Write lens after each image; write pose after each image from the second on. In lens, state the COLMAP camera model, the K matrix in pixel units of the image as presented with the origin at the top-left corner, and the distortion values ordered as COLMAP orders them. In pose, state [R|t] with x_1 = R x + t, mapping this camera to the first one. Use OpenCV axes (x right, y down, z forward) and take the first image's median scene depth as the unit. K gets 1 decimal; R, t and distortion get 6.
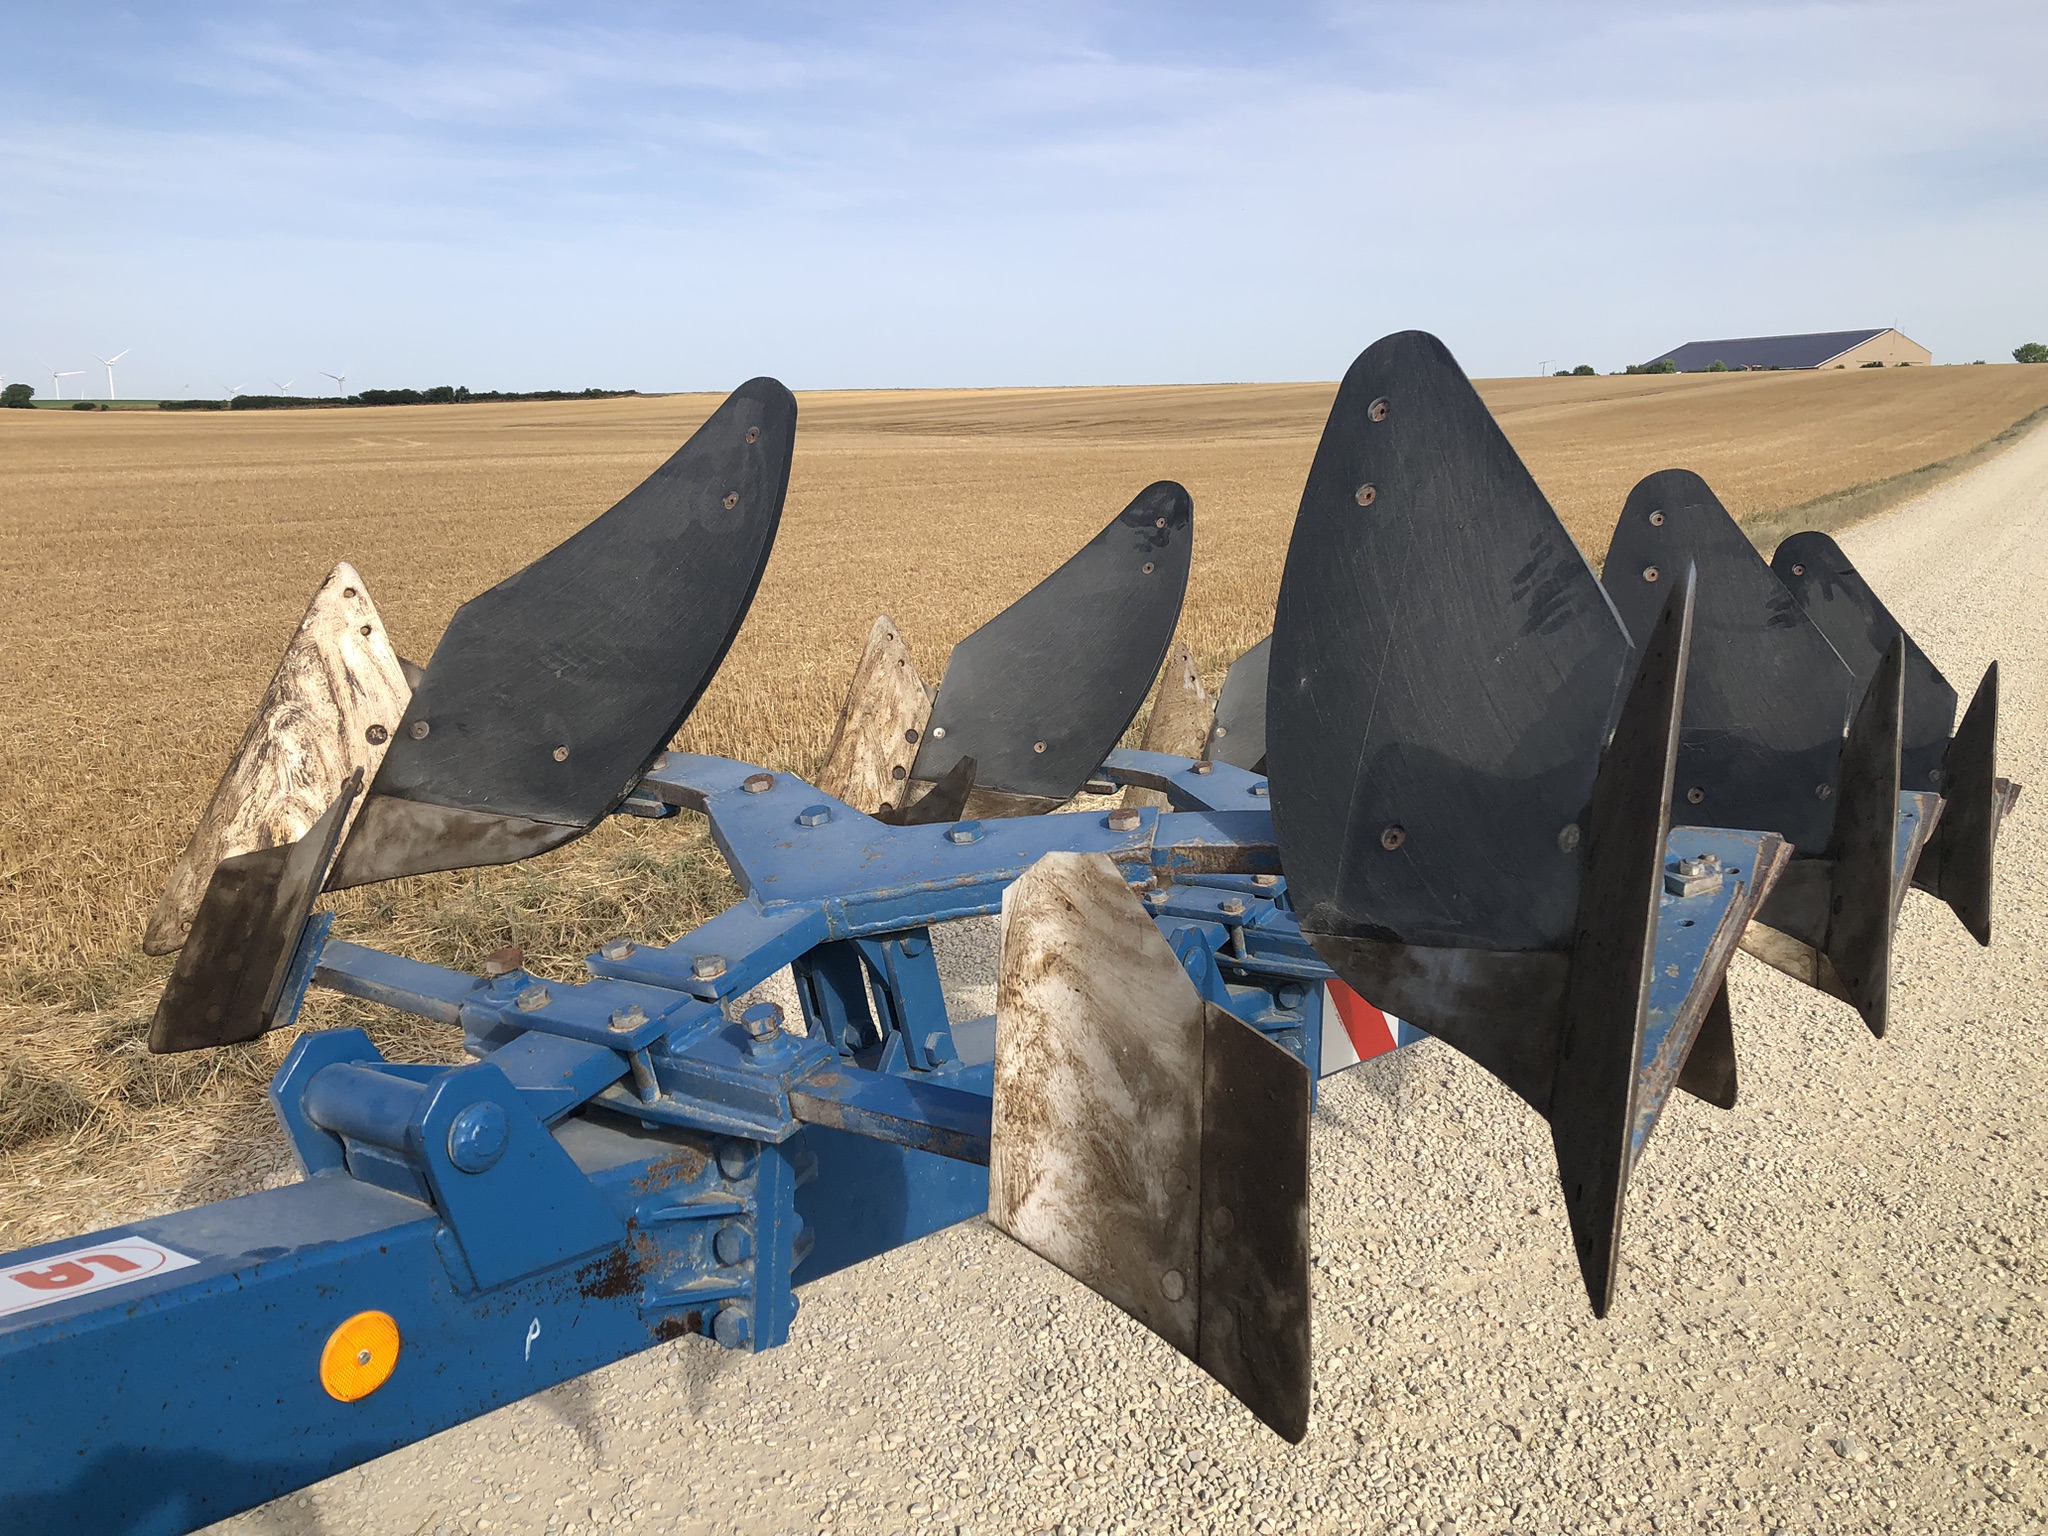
lens RADIAL K [[1670.3, 0, 1025.1], [0, 1670.3, 766.6], [0, 0, 1]] dist [0.047515, -0.040682]
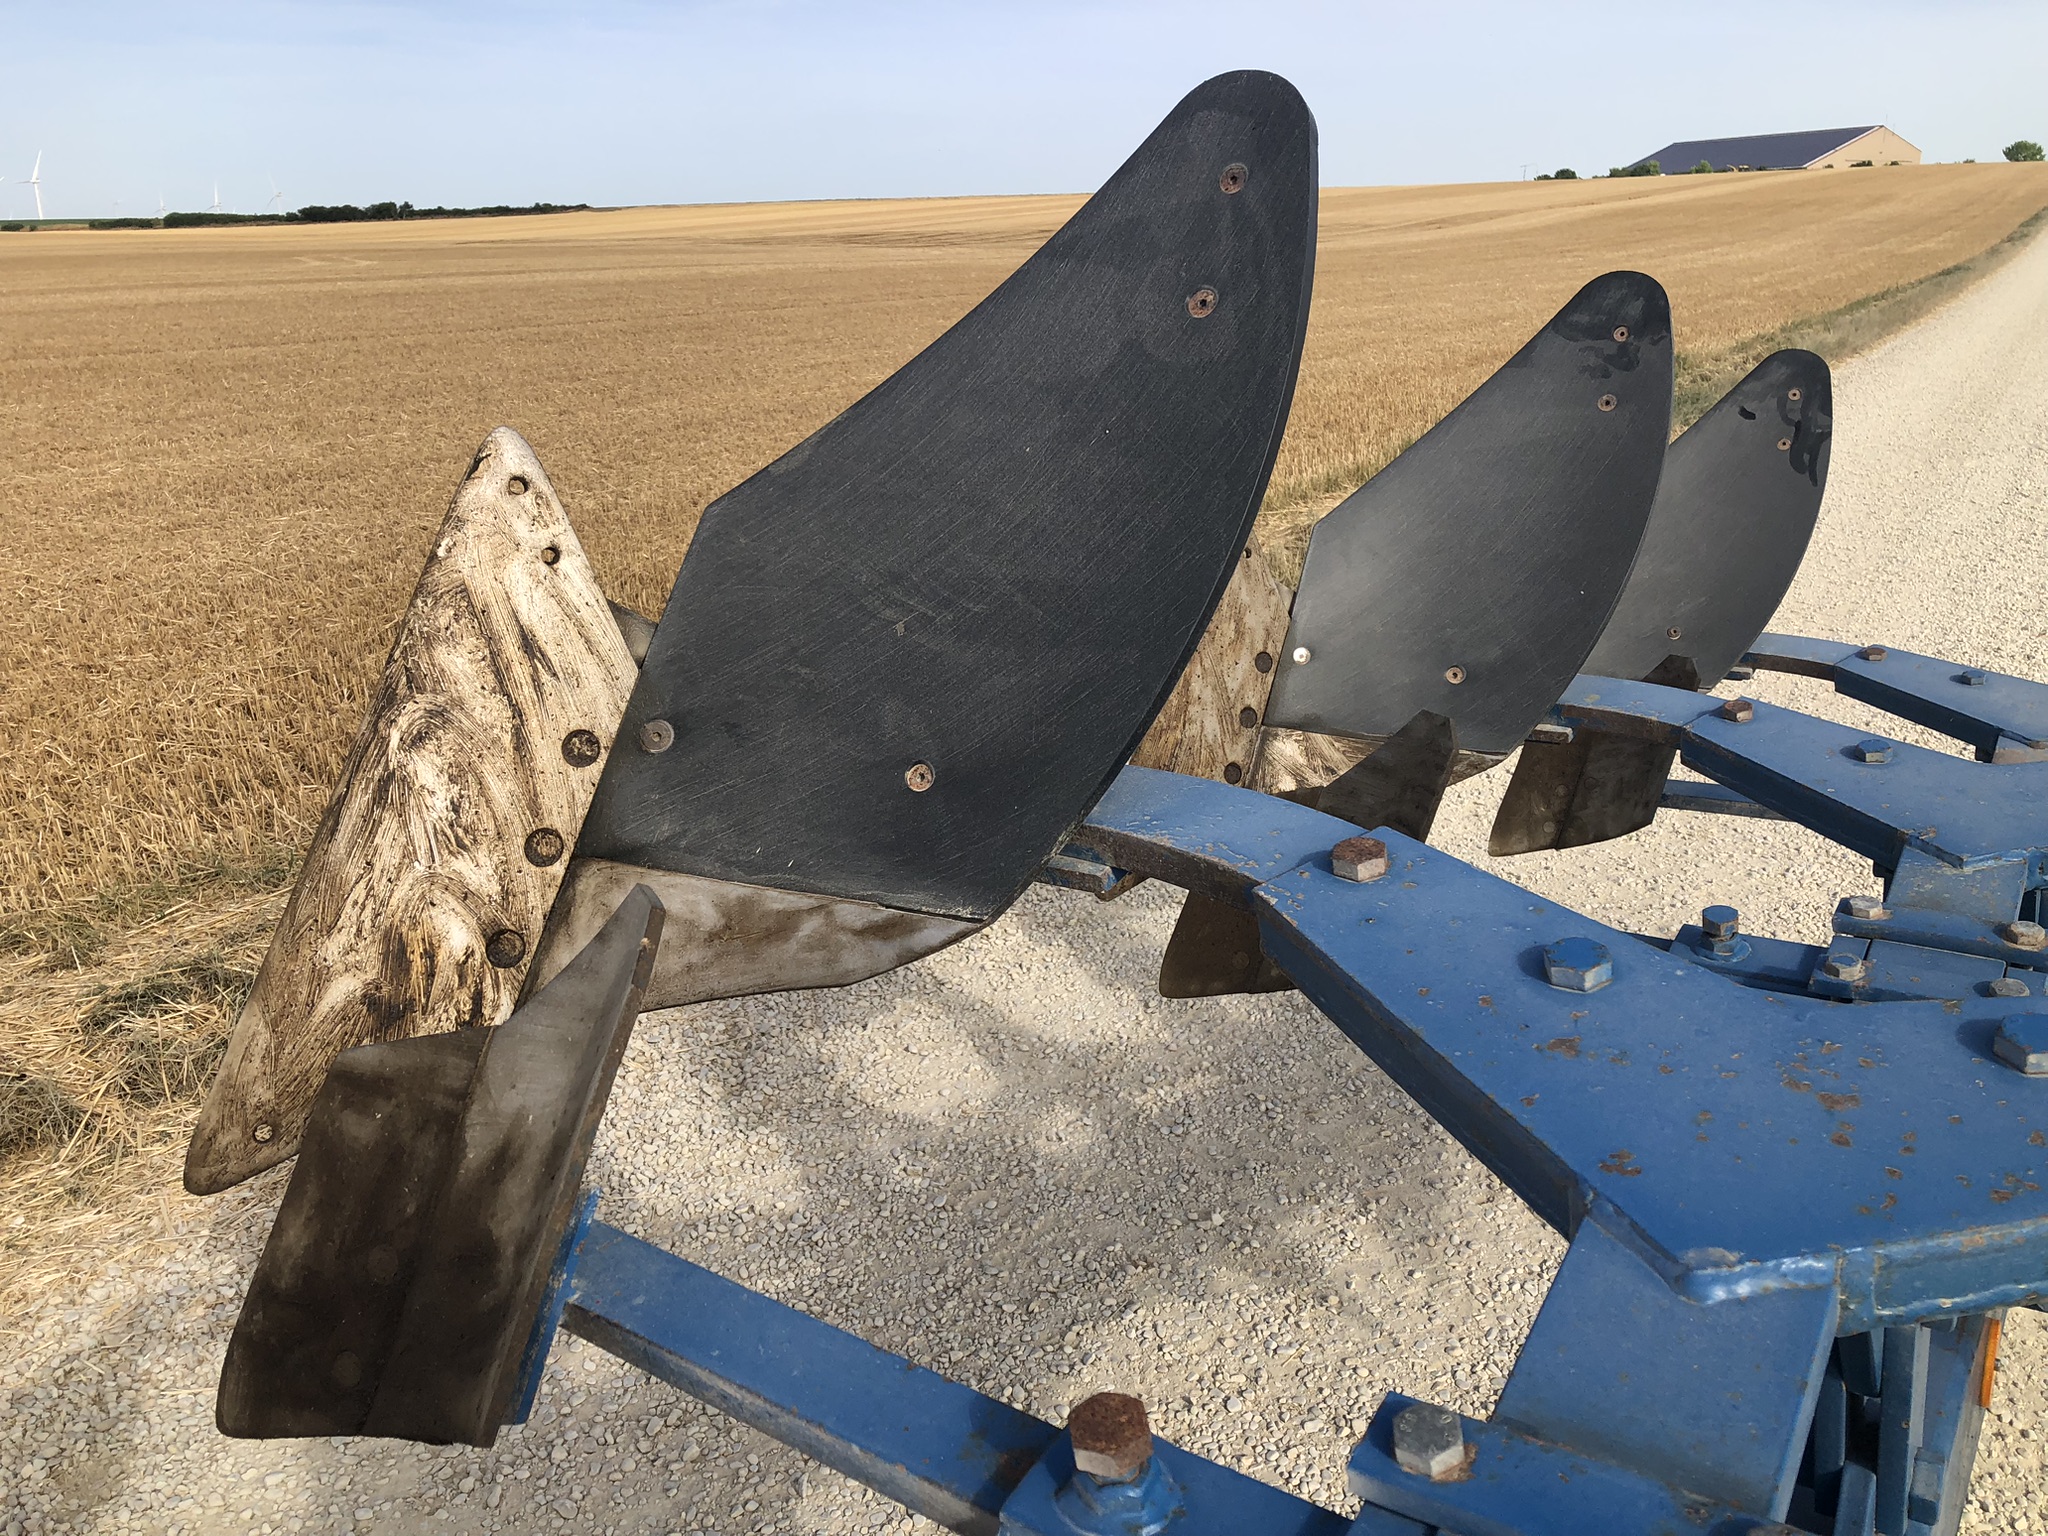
lens RADIAL K [[1670.3, 0, 1032.2], [0, 1670.3, 765.6], [0, 0, 1]] dist [0.047515, -0.040682]
pose [[0.999679, -0.016188, 0.019485, -0.137192], [0.014084, 0.994515, 0.103644, -0.037248], [-0.021056, -0.103337, 0.994424, 0.249457]]
